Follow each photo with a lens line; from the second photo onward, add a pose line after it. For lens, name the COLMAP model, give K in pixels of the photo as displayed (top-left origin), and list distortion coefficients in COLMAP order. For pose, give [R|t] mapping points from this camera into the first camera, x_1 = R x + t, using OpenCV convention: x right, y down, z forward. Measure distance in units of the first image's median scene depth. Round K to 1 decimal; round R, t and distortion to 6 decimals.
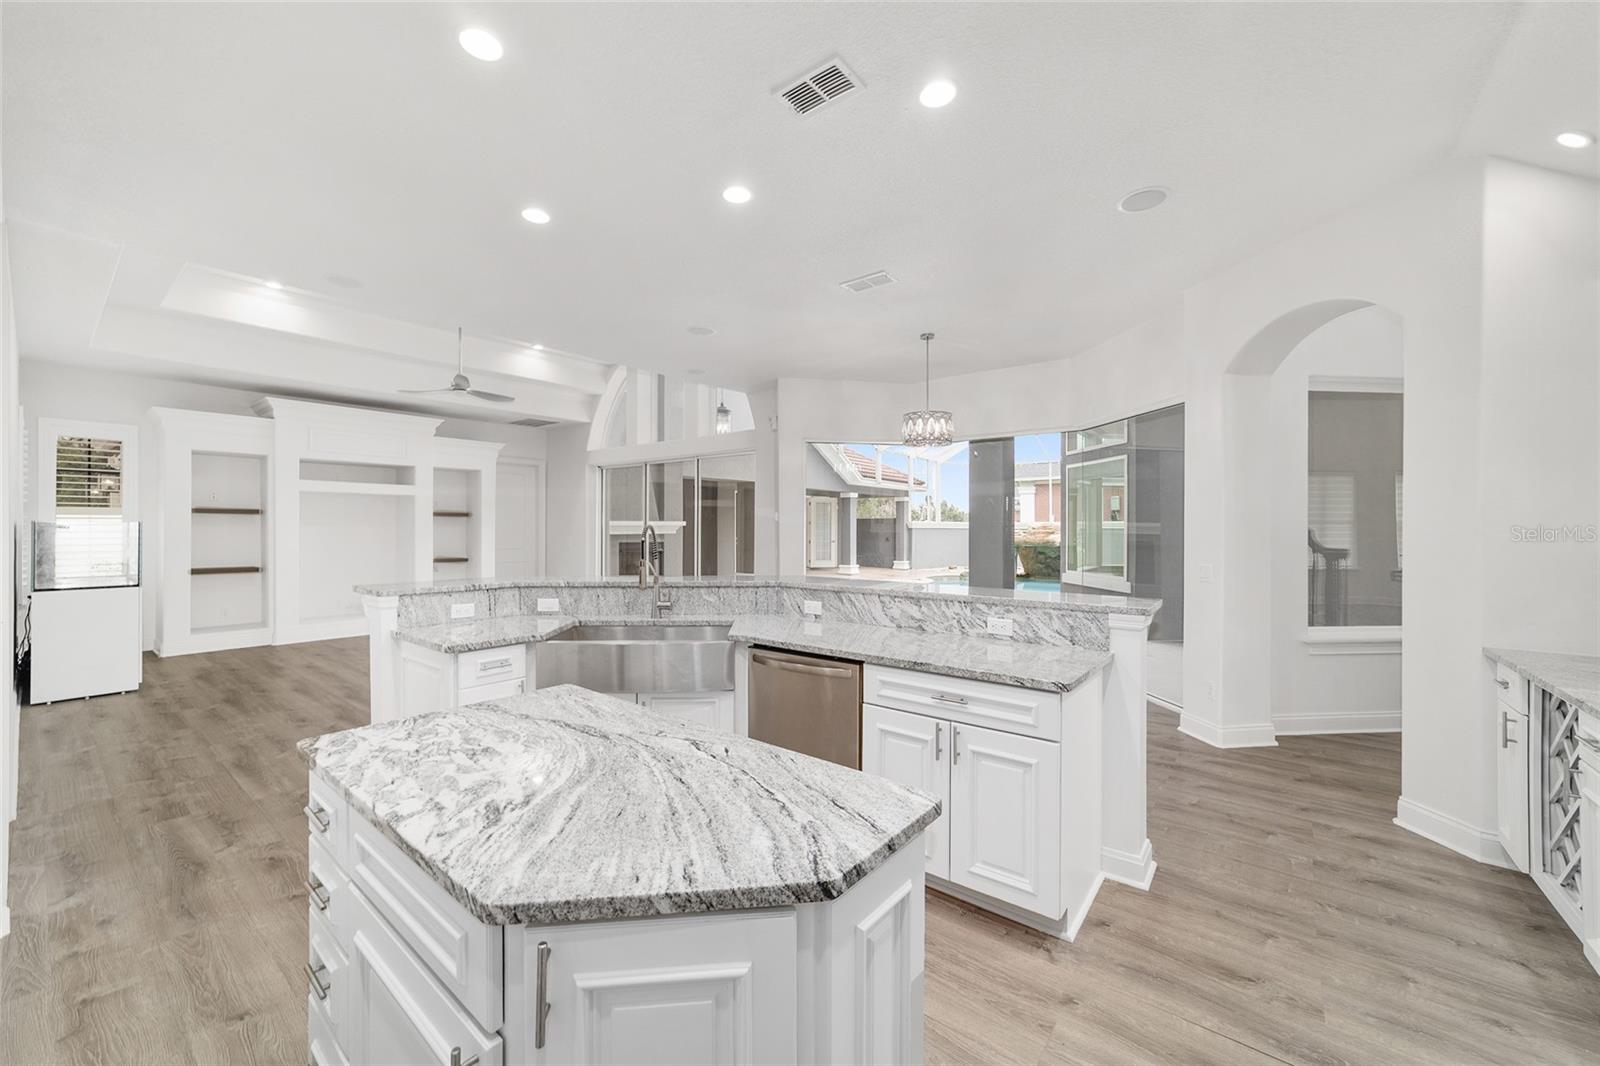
lens RADIAL K [[613.9, 0, 798.3], [0, 613.9, 528.5], [0, 0, 1]] dist [-0.017213, 0.007106]
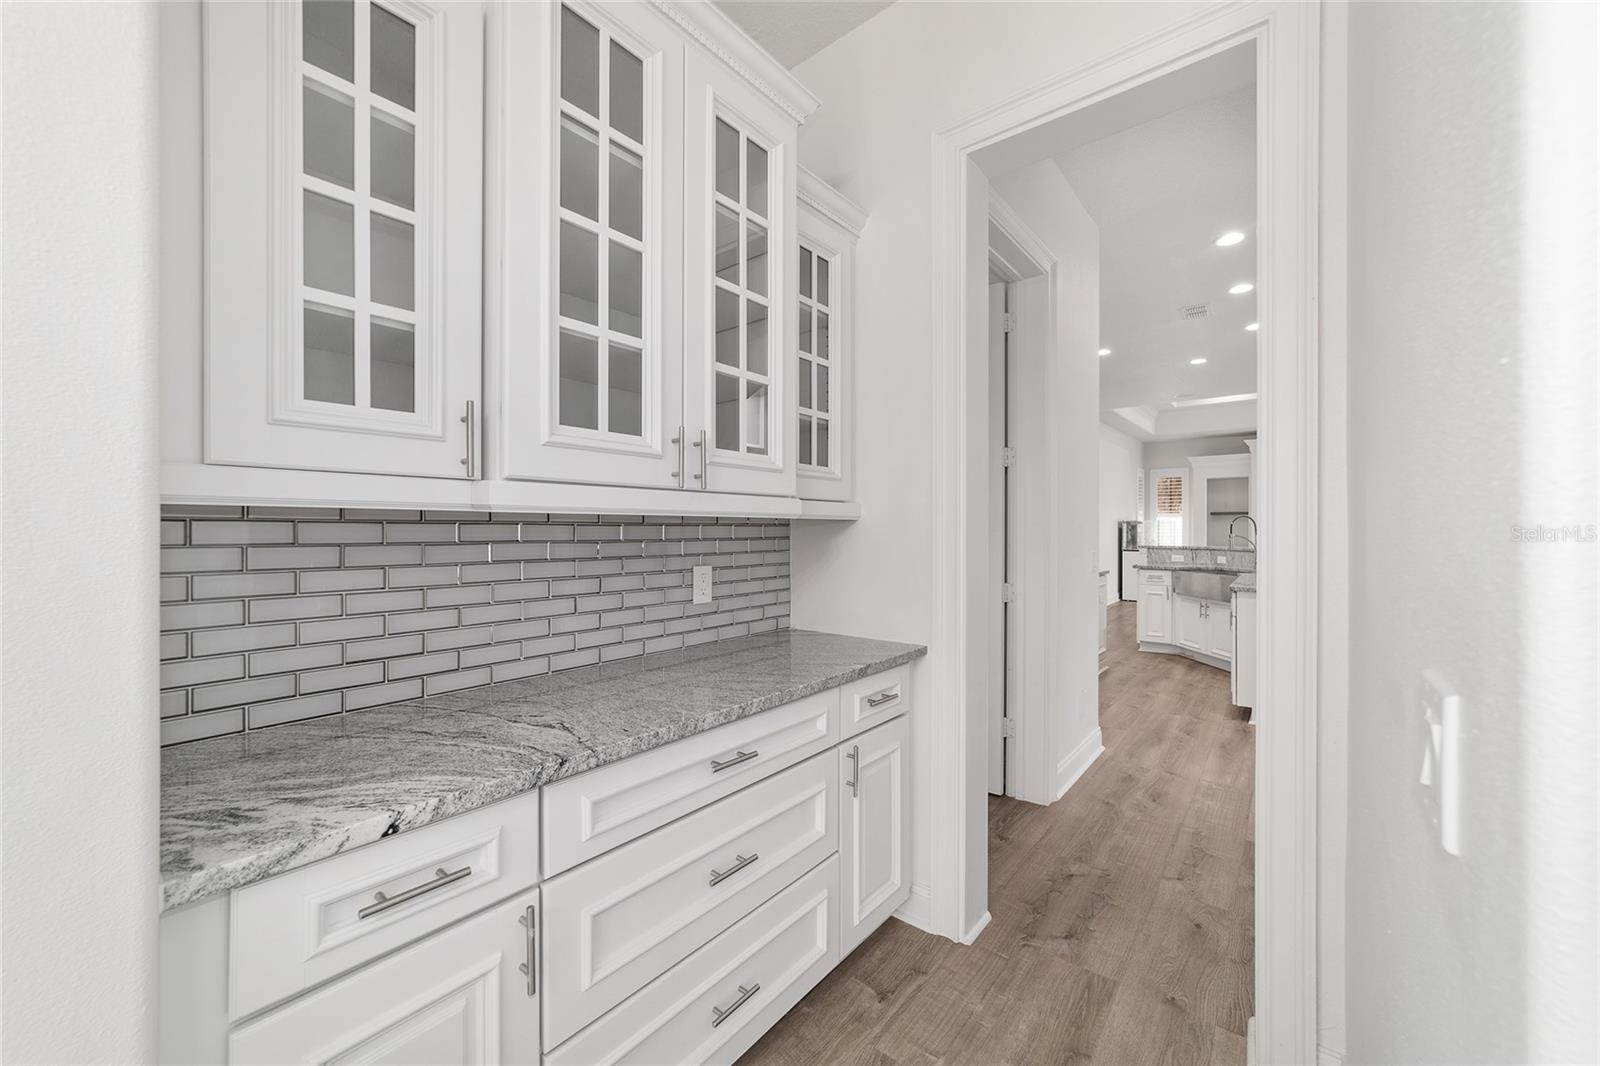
lens RADIAL K [[613.9, 0, 798.3], [0, 613.9, 528.5], [0, 0, 1]] dist [-0.017213, 0.007106]
pose [[-0.012297, -0.002623, -0.999921, 1.554465], [-0.000178, 0.999997, -0.002621, 0.037893], [0.999924, 0.000146, -0.012297, -0.278459]]
